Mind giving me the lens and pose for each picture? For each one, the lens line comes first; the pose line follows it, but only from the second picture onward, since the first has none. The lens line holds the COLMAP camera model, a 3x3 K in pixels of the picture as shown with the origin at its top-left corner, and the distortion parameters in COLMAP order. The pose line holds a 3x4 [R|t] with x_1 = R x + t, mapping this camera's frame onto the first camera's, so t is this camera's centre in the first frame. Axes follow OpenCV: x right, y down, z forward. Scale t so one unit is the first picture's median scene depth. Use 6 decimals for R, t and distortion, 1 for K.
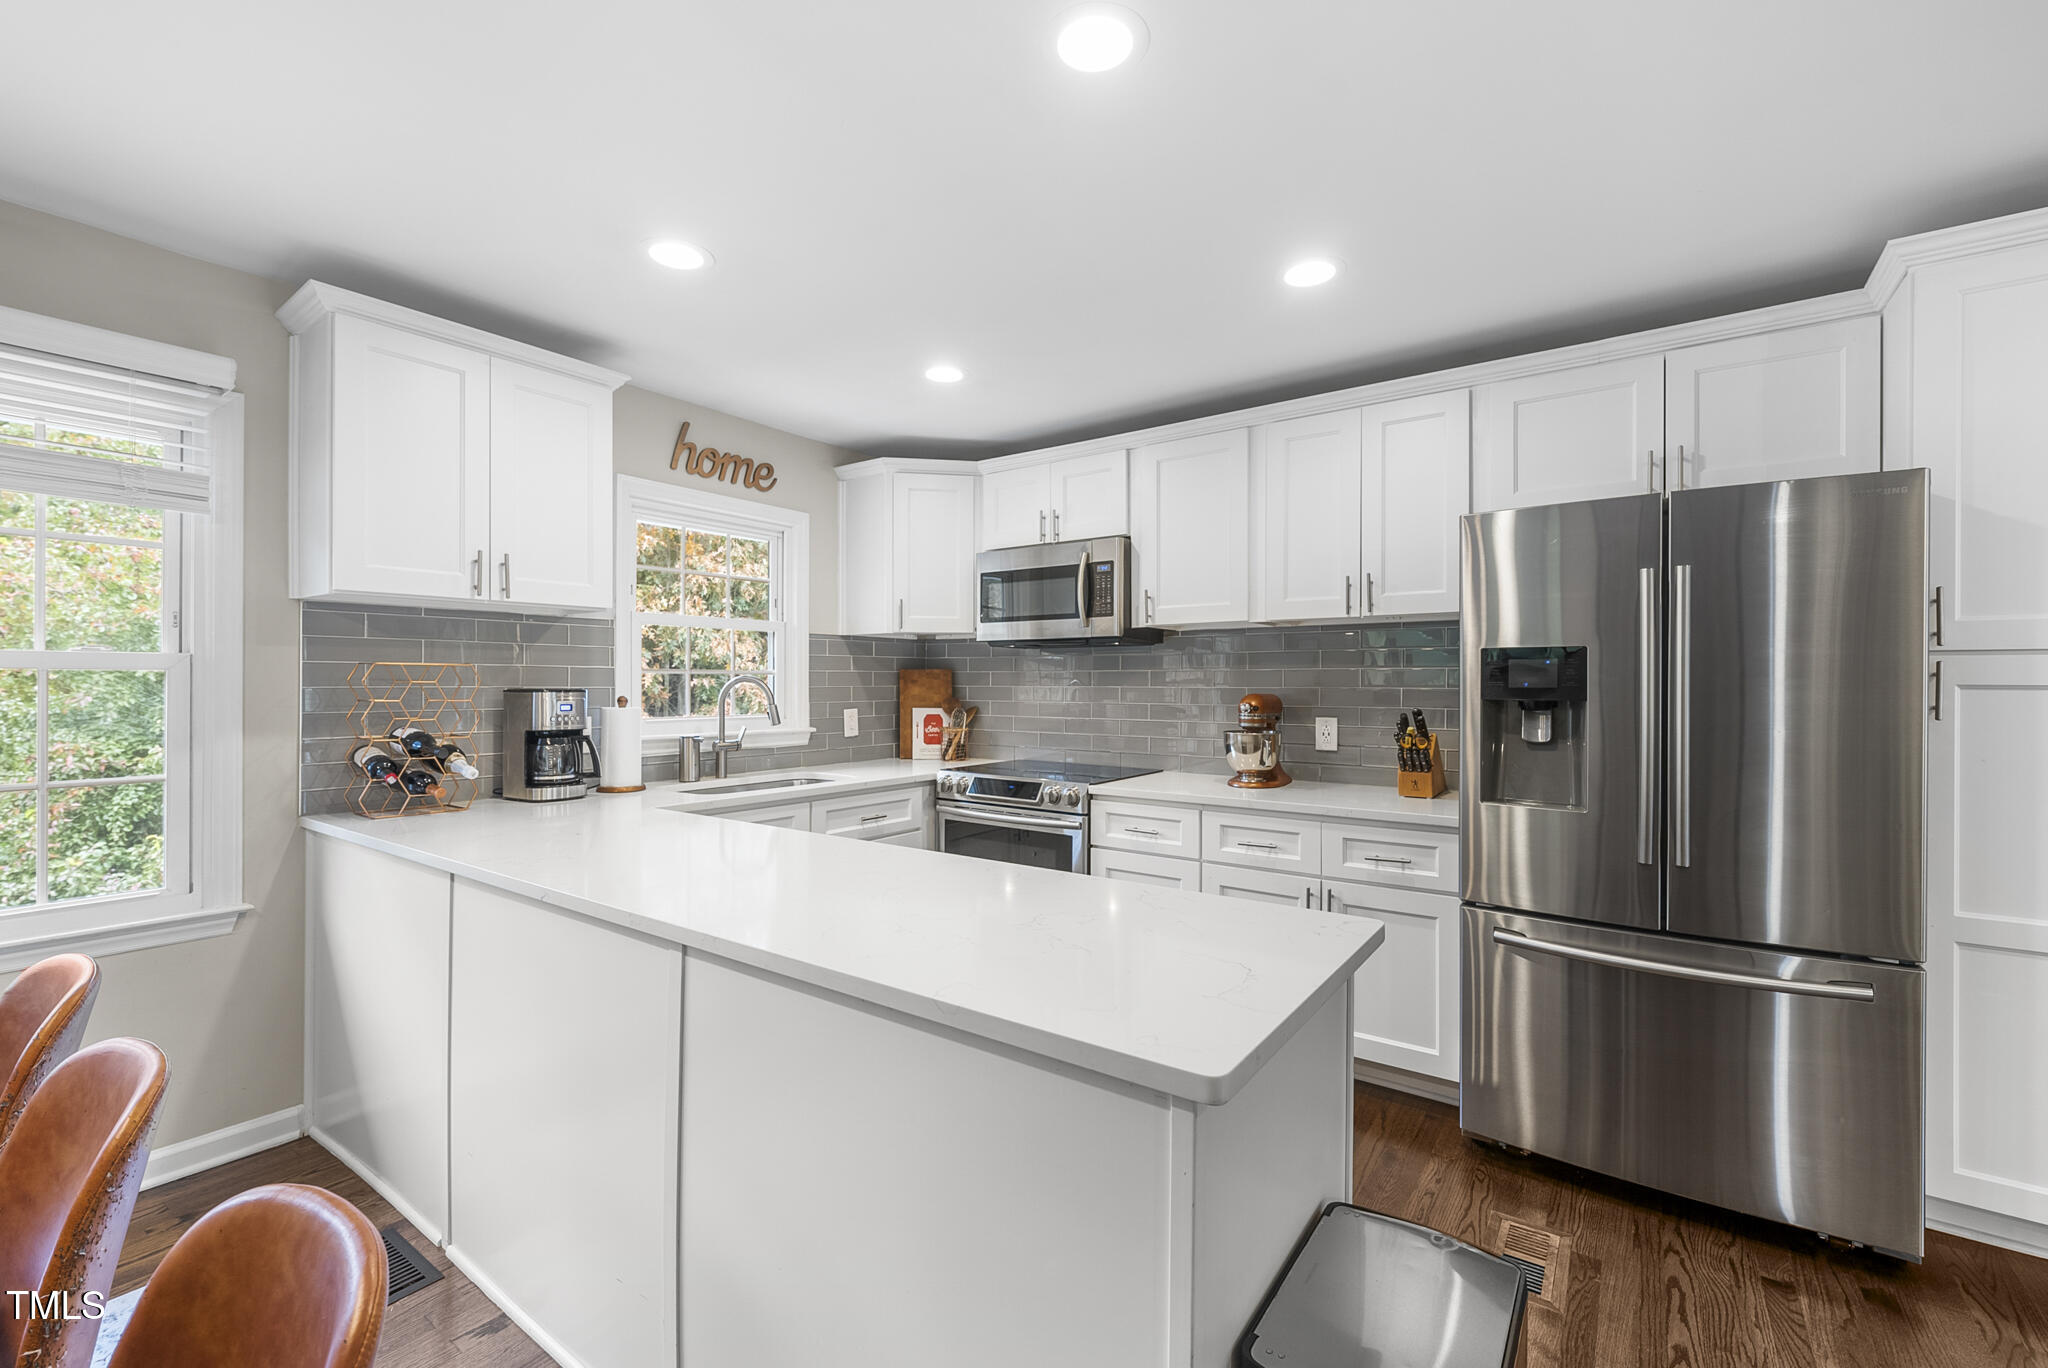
lens RADIAL K [[859.6, 0, 1029.4], [0, 859.6, 688.6], [0, 0, 1]] dist [0.001827, -0.000004]
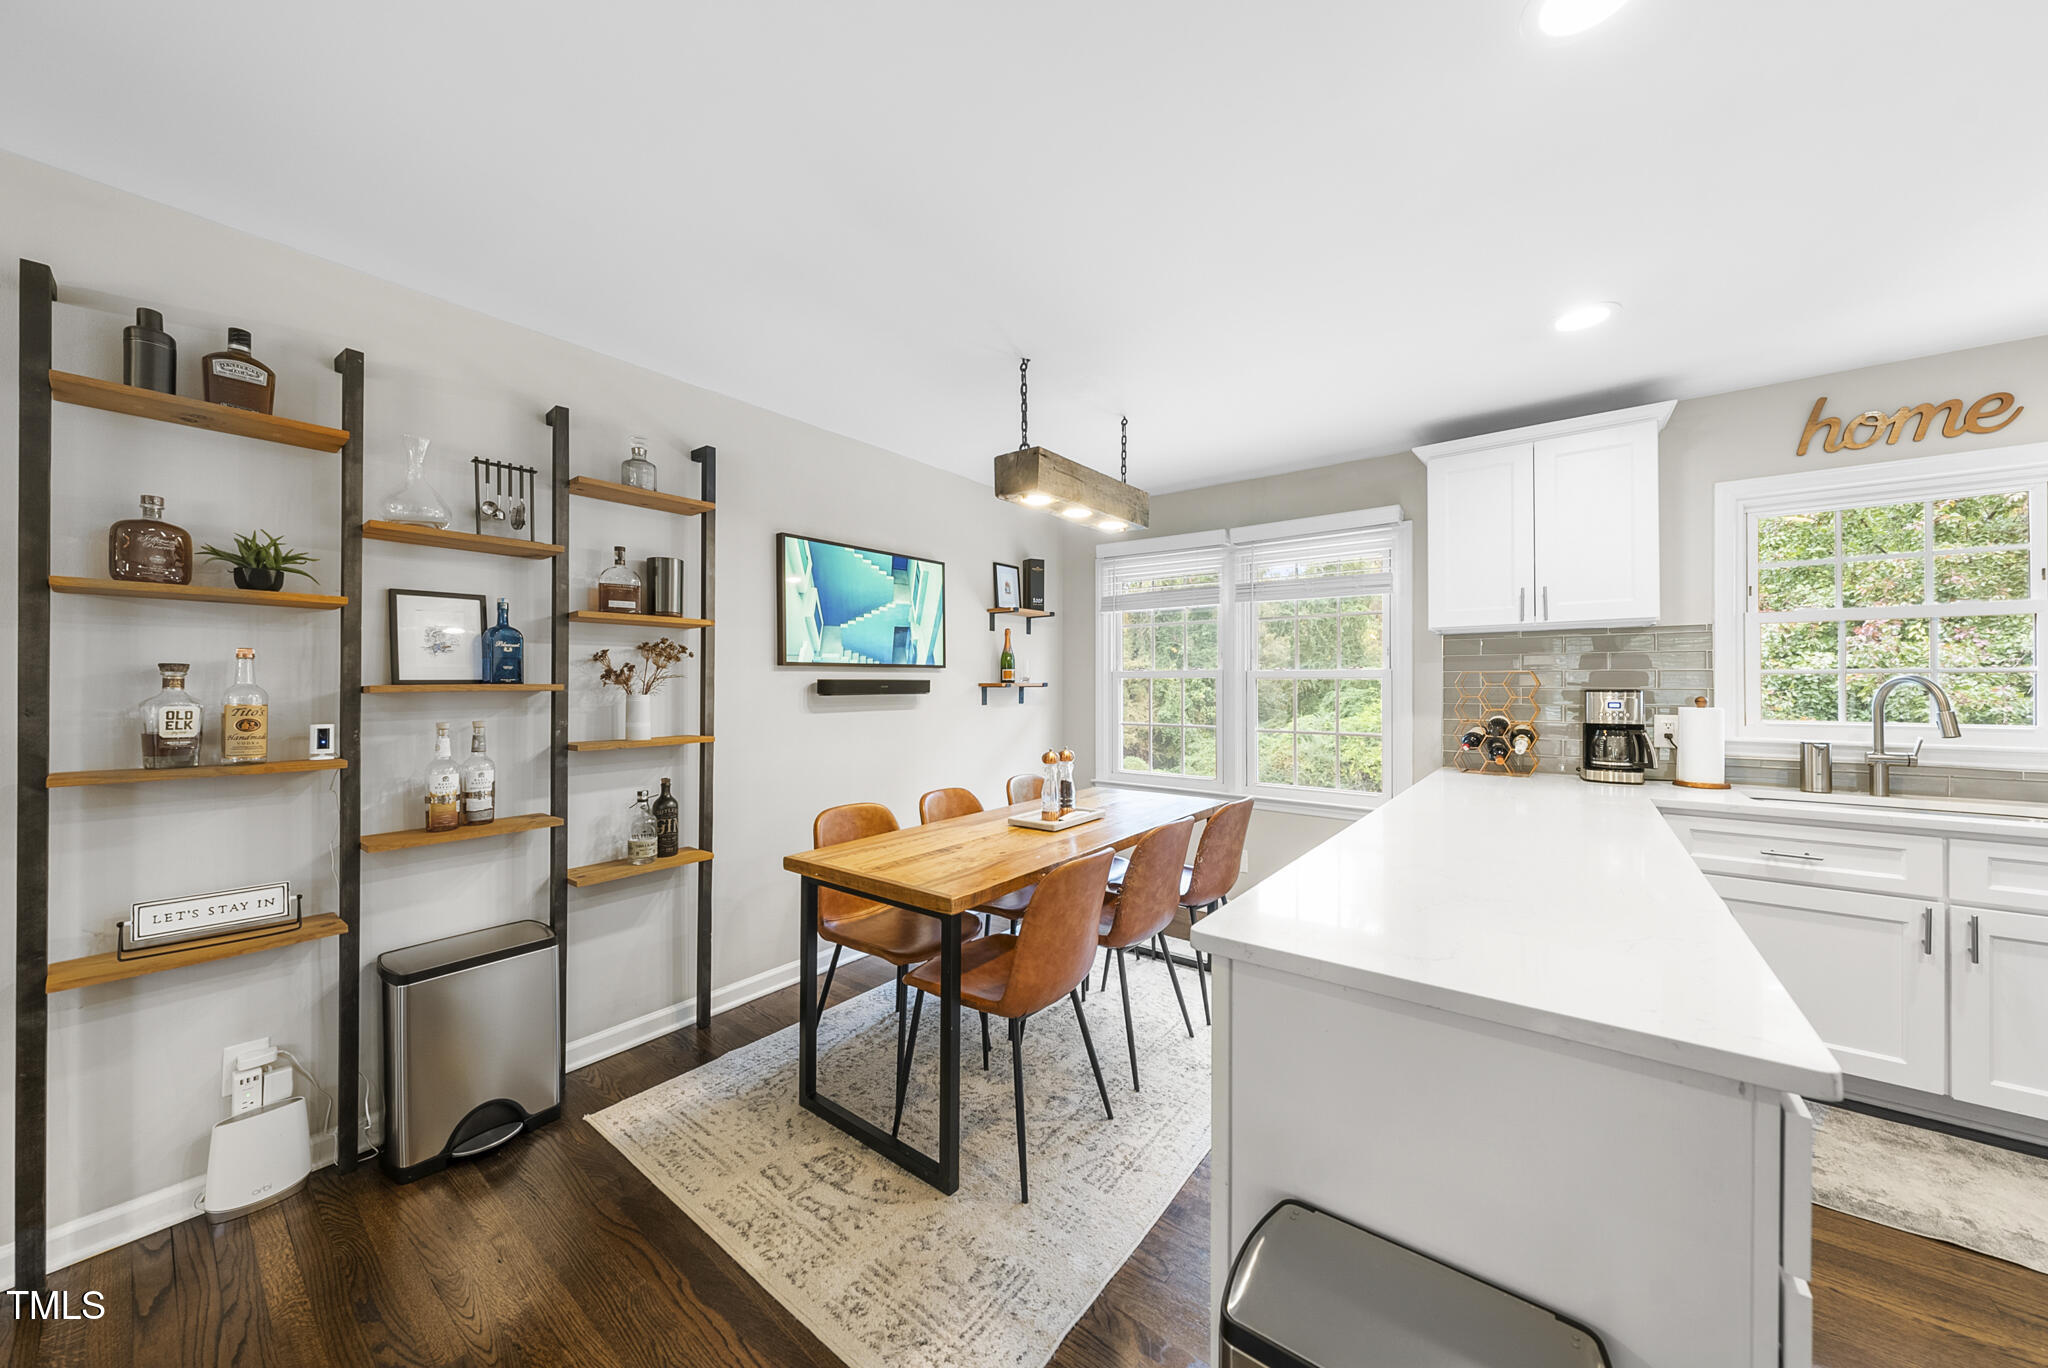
lens RADIAL K [[702.4, 0, 1037.3], [0, 702.4, 679.7], [0, 0, 1]] dist [-0.000064, -0.000052]
pose [[-0.036378, -0.008515, -0.999302, 0.365411], [-0.005326, 0.999951, -0.008326, -0.000826], [0.999324, 0.005019, -0.036422, 0.194011]]
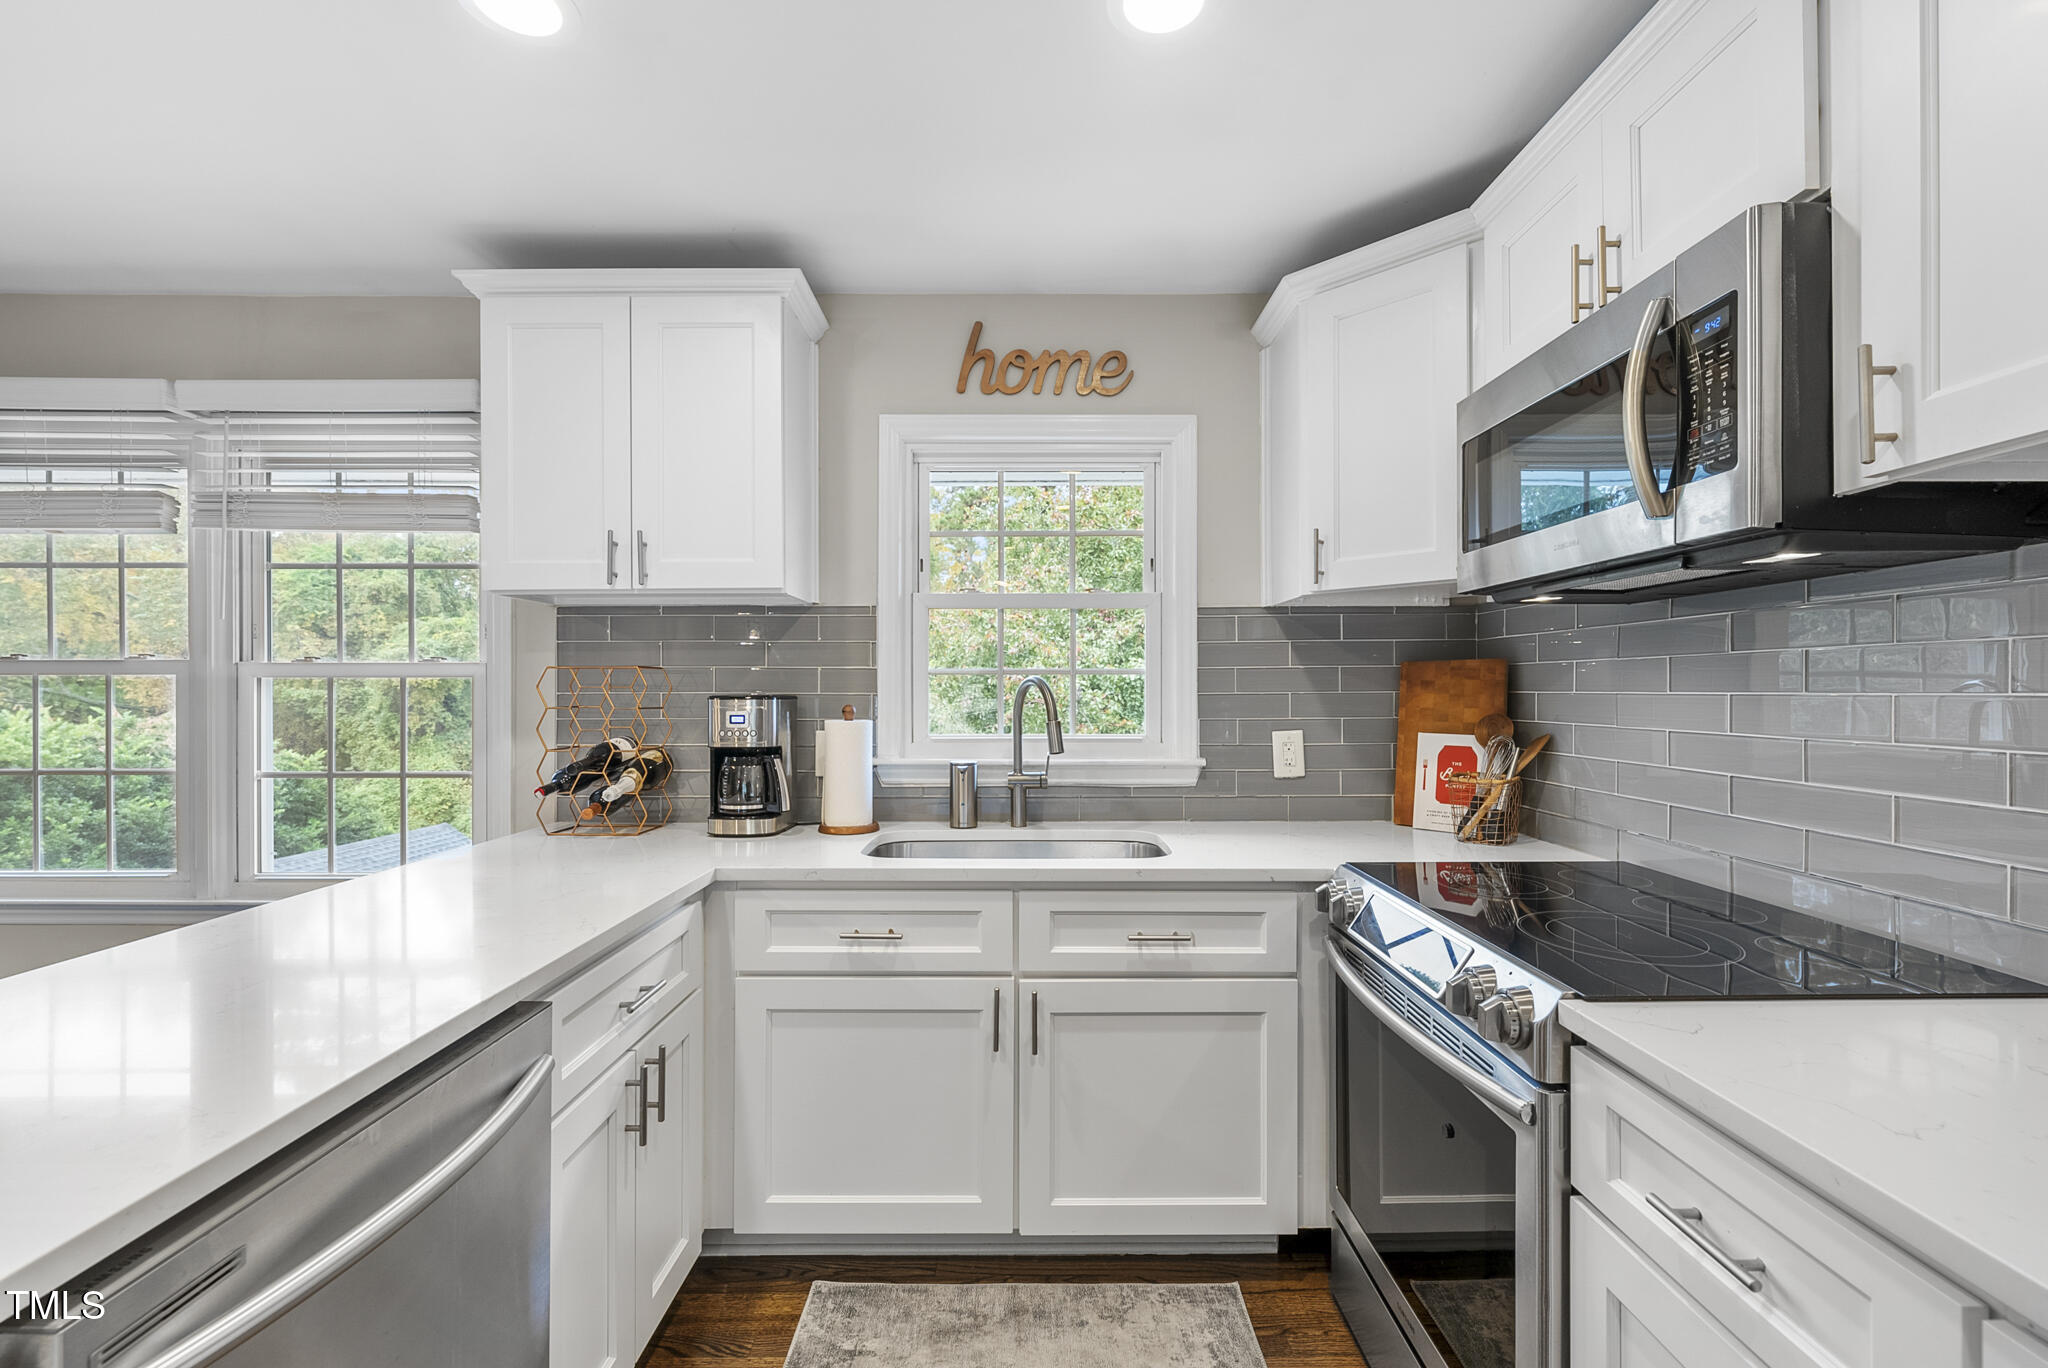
lens RADIAL K [[859.6, 0, 1029.4], [0, 859.6, 688.6], [0, 0, 1]] dist [0.001827, -0.000004]
pose [[0.582699, -0.004131, -0.812677, 0.201127], [-0.001940, 0.999977, -0.006474, -0.001260], [0.812685, 0.005349, 0.582678, 0.608107]]
